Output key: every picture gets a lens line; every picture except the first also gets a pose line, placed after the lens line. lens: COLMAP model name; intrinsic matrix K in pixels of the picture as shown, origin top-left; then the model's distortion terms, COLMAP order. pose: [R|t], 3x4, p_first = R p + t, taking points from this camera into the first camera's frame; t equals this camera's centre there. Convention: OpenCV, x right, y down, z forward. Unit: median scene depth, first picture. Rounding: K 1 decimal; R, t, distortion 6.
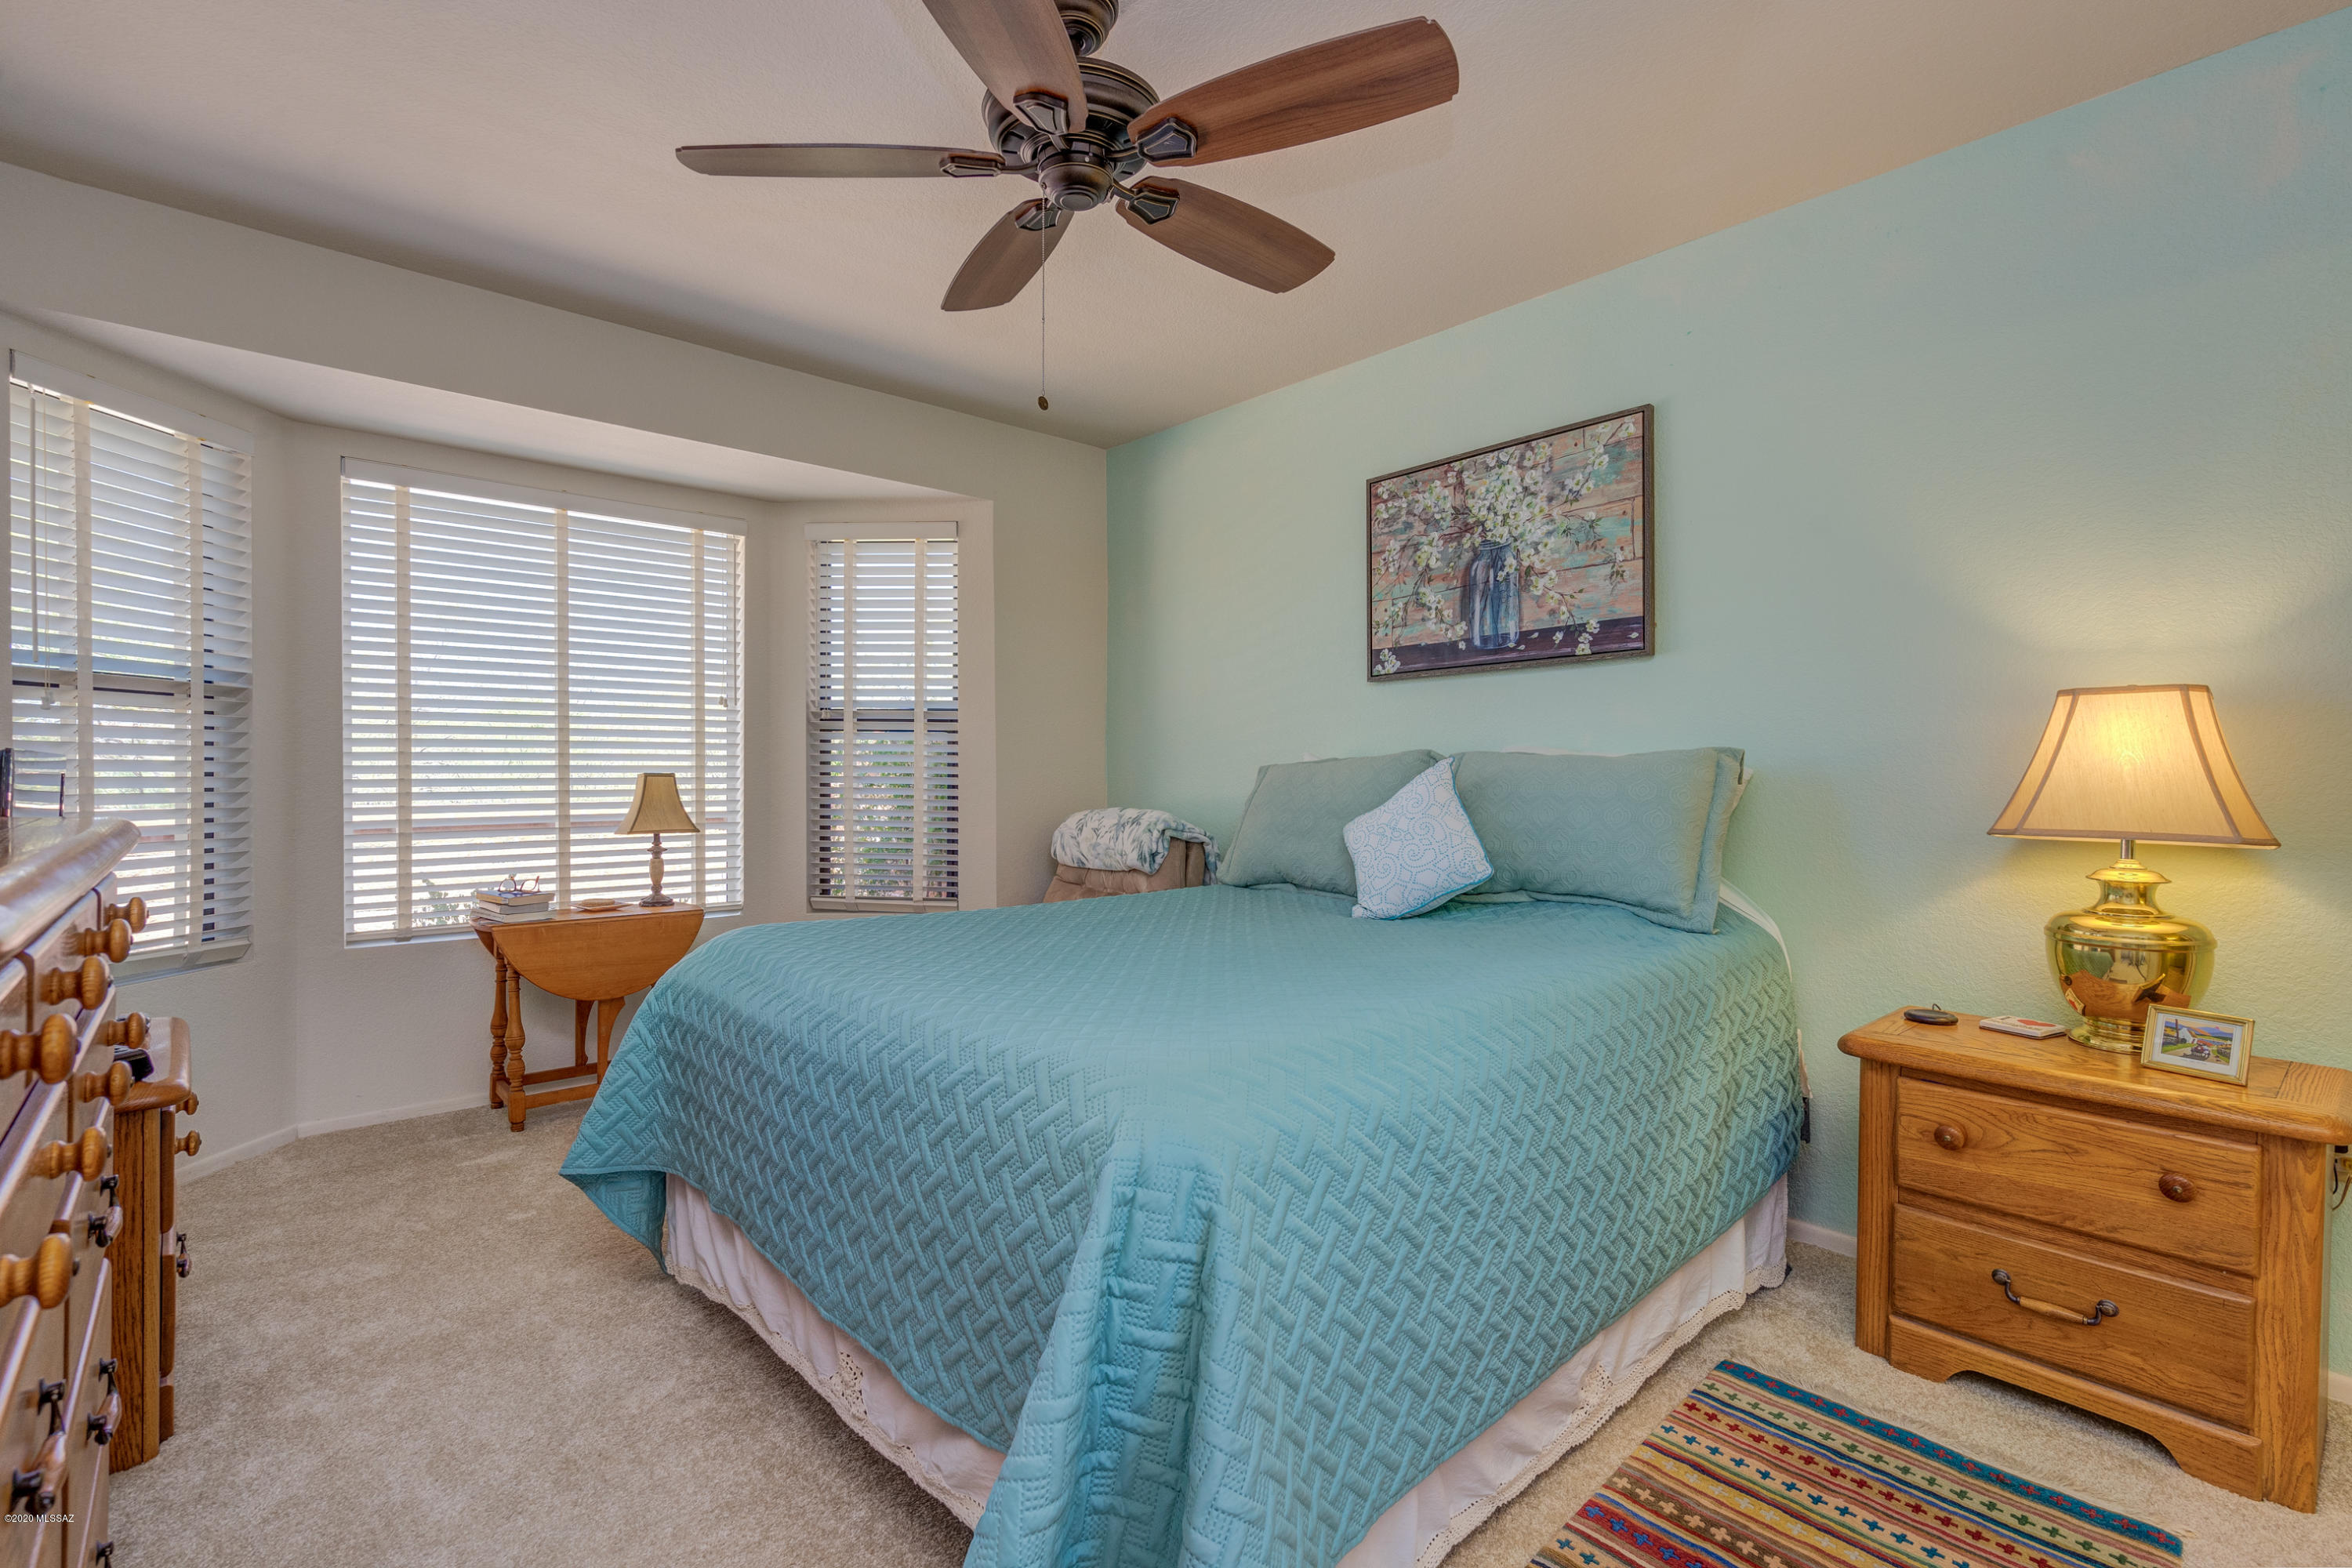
lens RADIAL K [[1049.3, 0, 1178.2], [0, 1049.3, 782.2], [0, 0, 1]] dist [-0.005632, 0.000512]
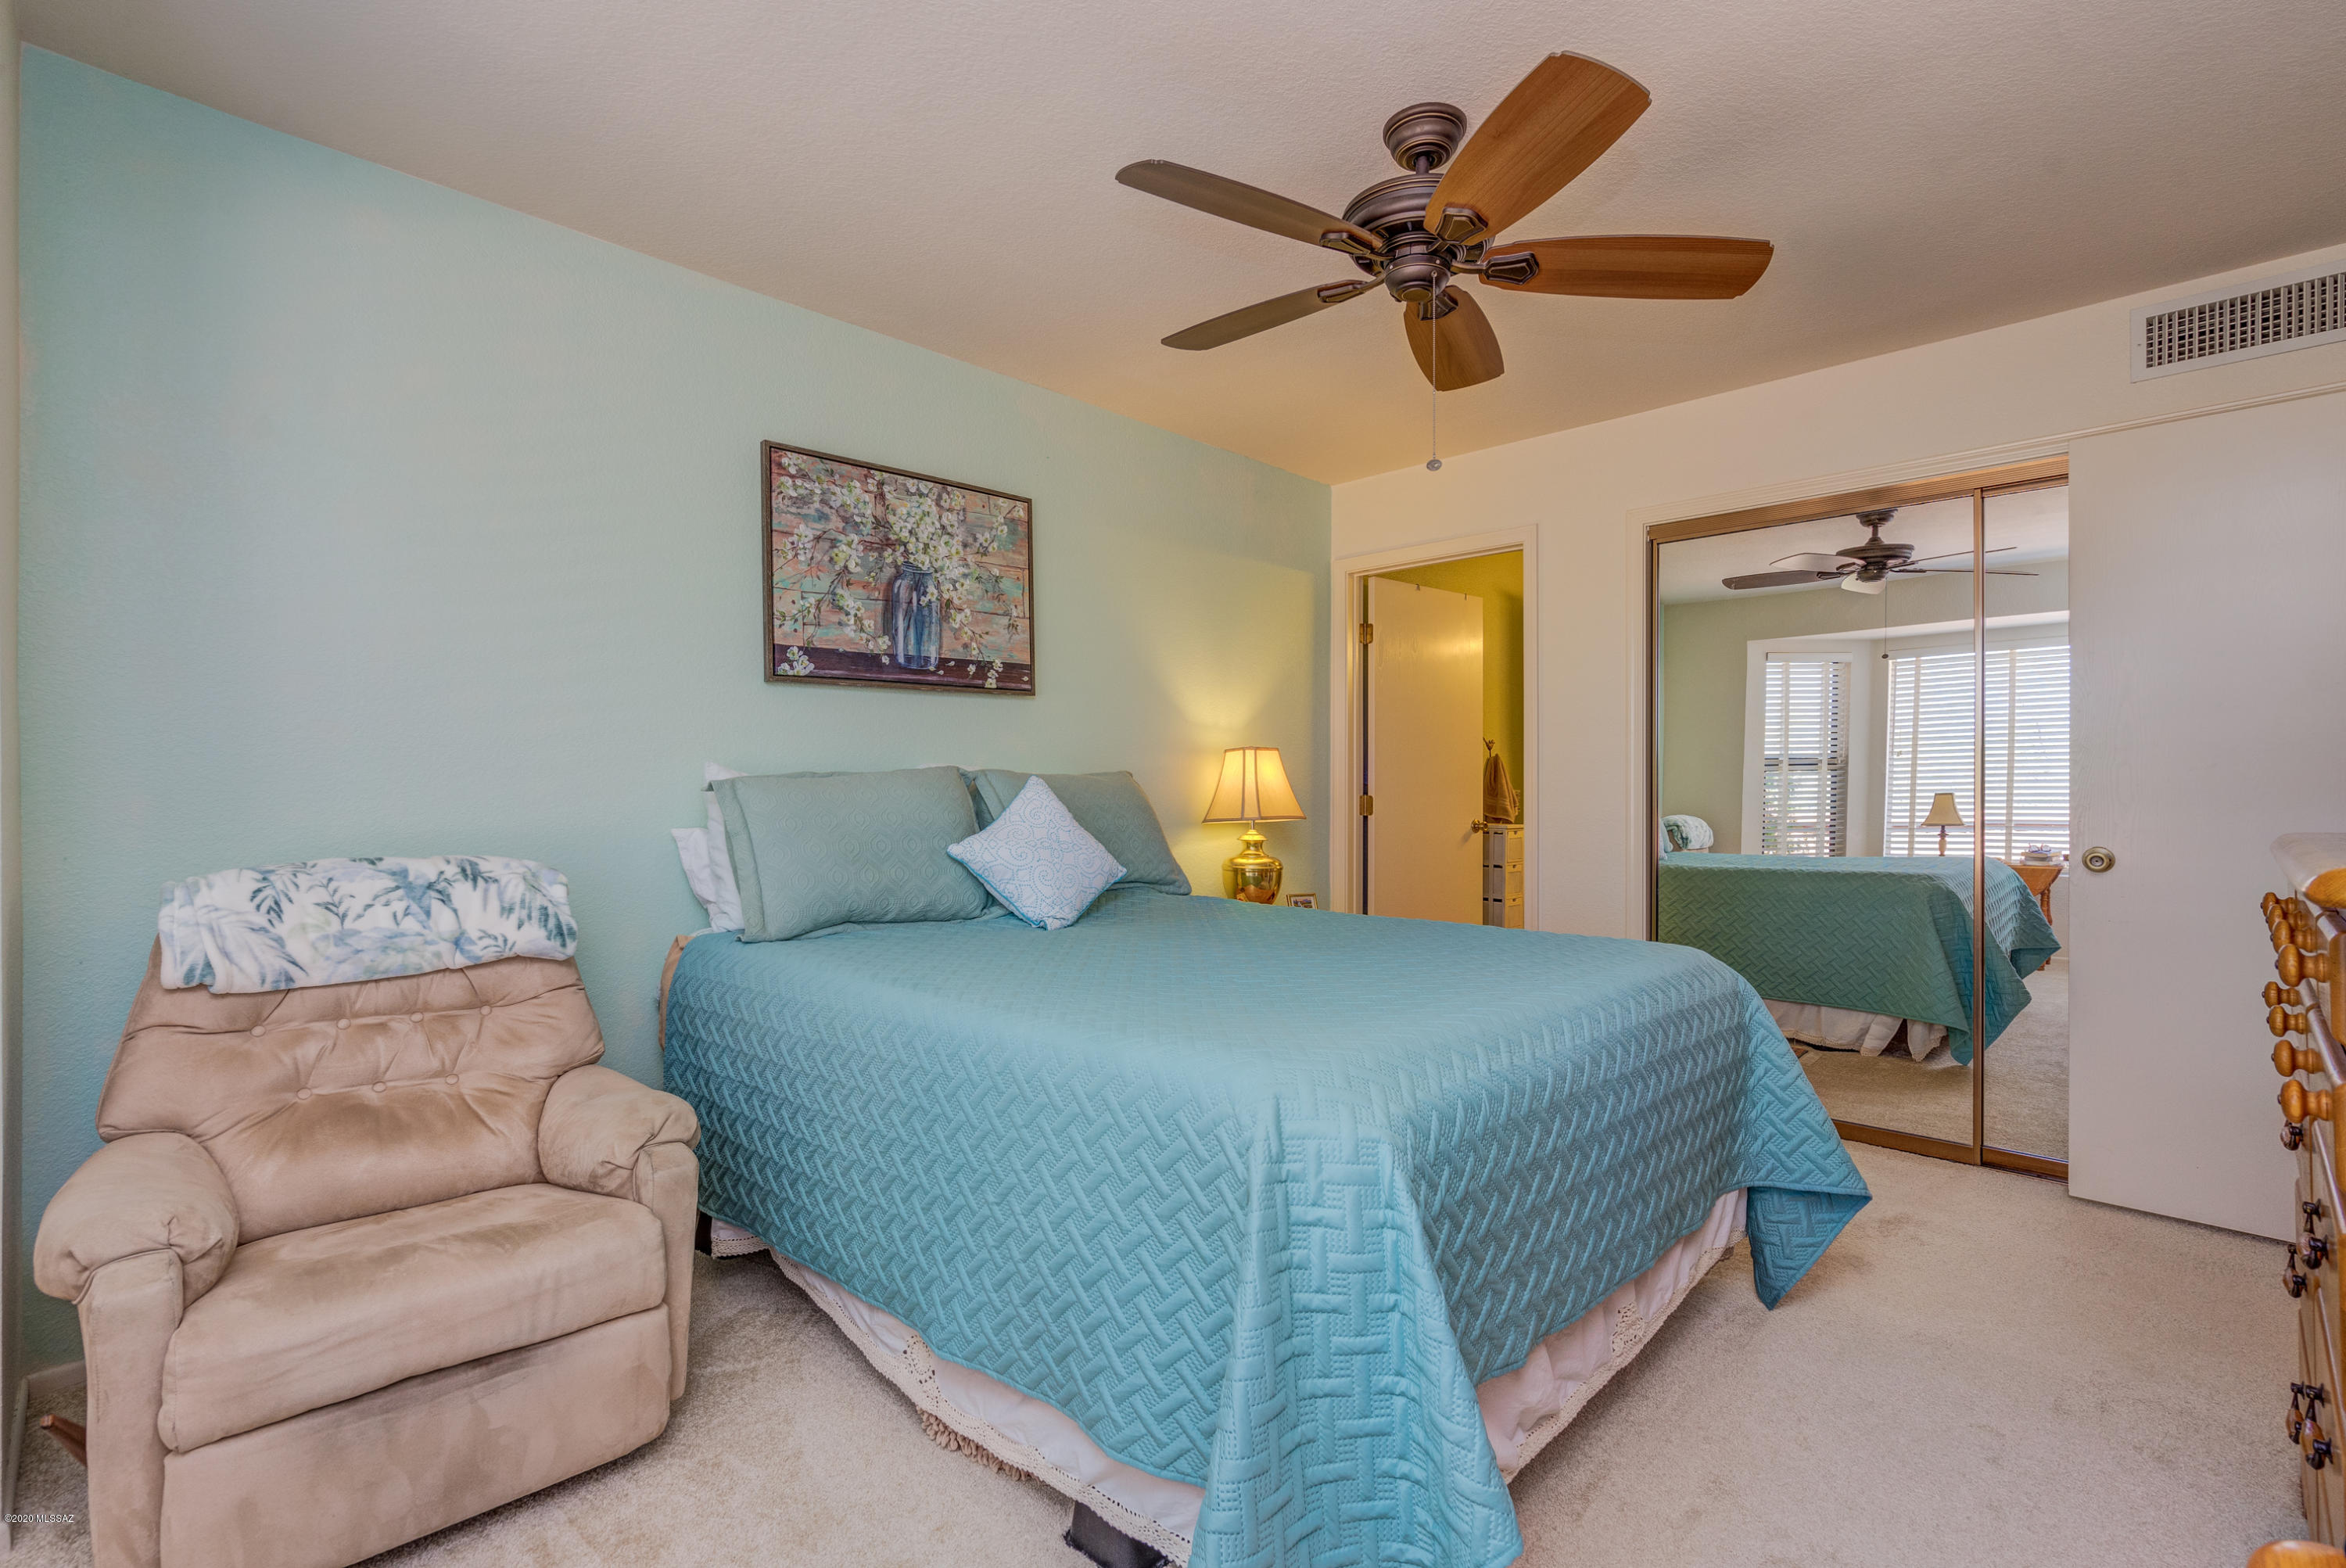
lens RADIAL K [[1046.7, 0, 1165.1], [0, 1046.7, 788.1], [0, 0, 1]] dist [-0.005632, 0.000512]
pose [[-0.029774, -0.003667, 0.999550, -0.736736], [0.008572, 0.999956, 0.003924, -0.011387], [-0.999520, 0.008684, -0.029741, 0.780831]]
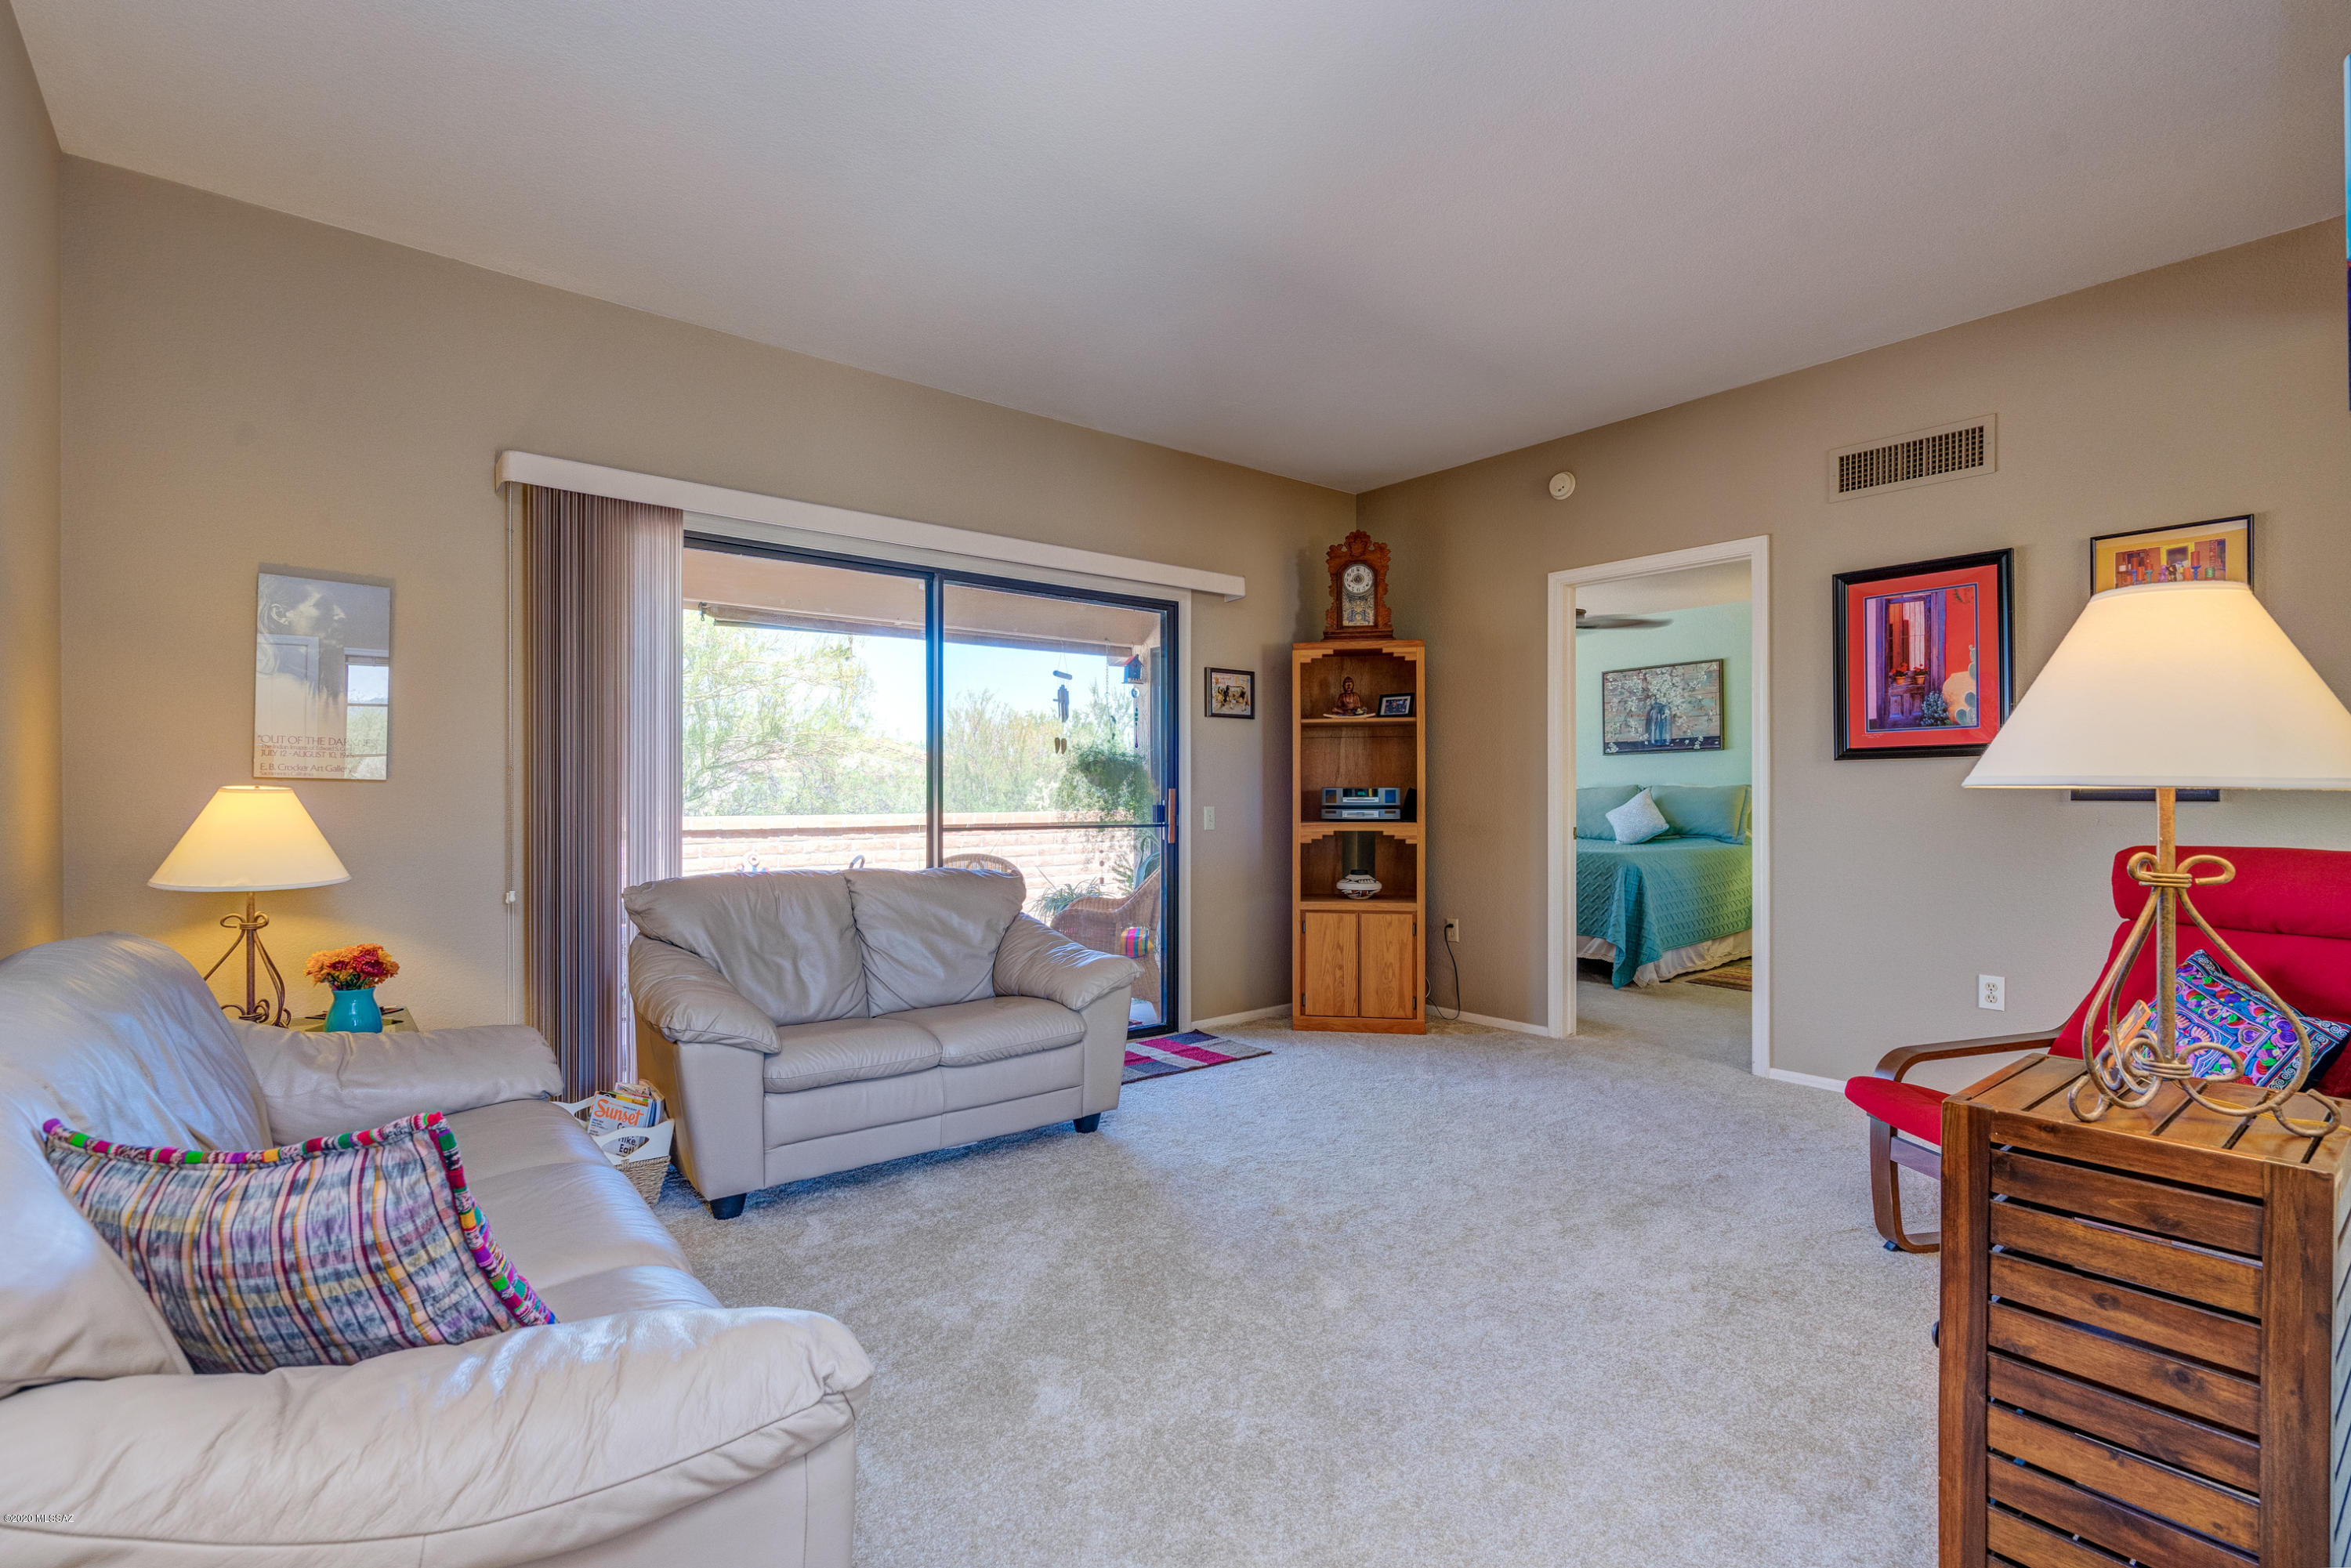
lens RADIAL K [[1048.9, 0, 1161.2], [0, 1048.9, 787.7], [0, 0, 1]] dist [-0.005632, 0.000512]
pose [[0.996733, -0.003274, -0.080706, -0.707627], [0.002311, 0.999925, -0.012031, 0.006294], [0.080739, 0.011805, 0.996665, -1.647885]]
